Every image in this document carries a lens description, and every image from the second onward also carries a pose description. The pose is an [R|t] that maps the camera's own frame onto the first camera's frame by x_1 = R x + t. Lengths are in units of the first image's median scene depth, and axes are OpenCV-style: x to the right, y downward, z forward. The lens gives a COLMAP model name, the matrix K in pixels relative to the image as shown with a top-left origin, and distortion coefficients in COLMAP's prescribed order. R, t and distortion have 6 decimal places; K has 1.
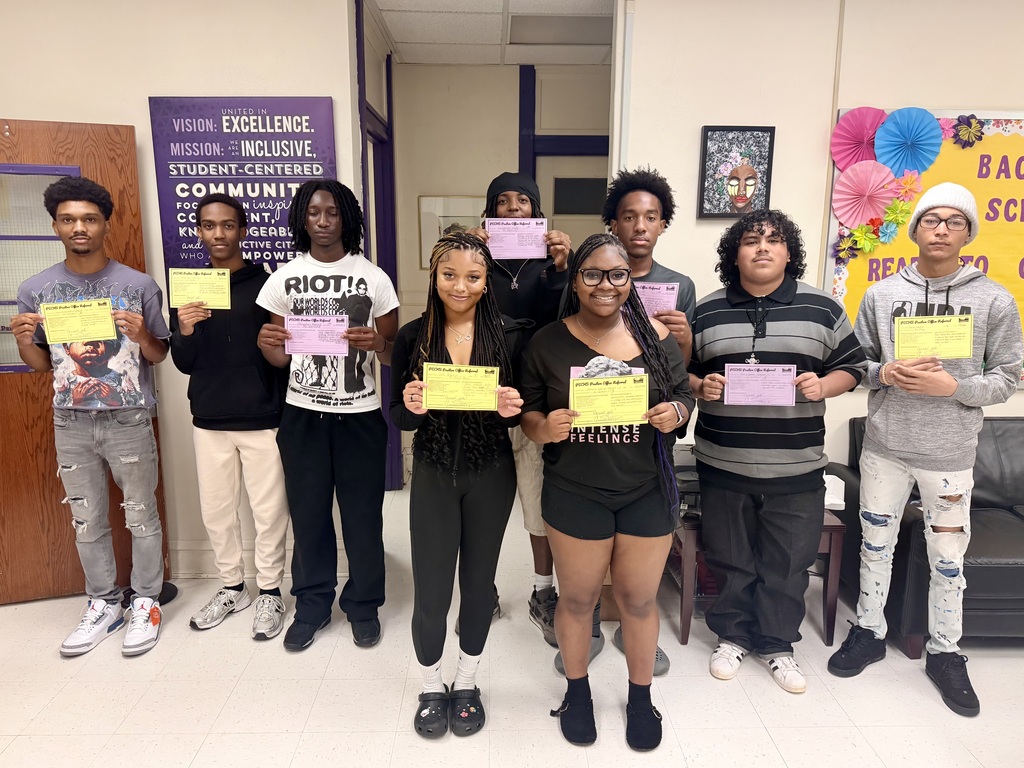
lens RADIAL K [[735.2, 0, 515.5], [0, 735.2, 376.3], [0, 0, 1]] dist [0.032682, -0.060093]
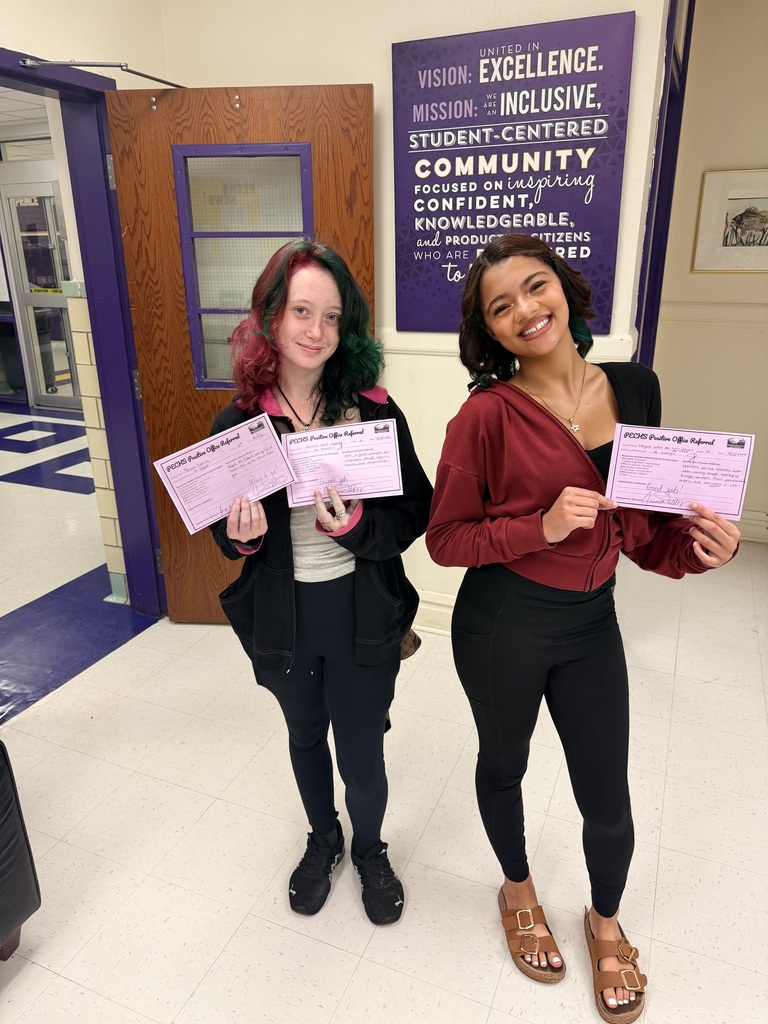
lens RADIAL K [[724.1, 0, 380.9], [0, 724.1, 502.7], [0, 0, 1]] dist [0.000900, -0.004613]
pose [[0.912261, 0.119231, -0.391873, -0.145175], [-0.057925, 0.984635, 0.164739, -0.024473], [0.405493, -0.127586, 0.905150, 0.233388]]
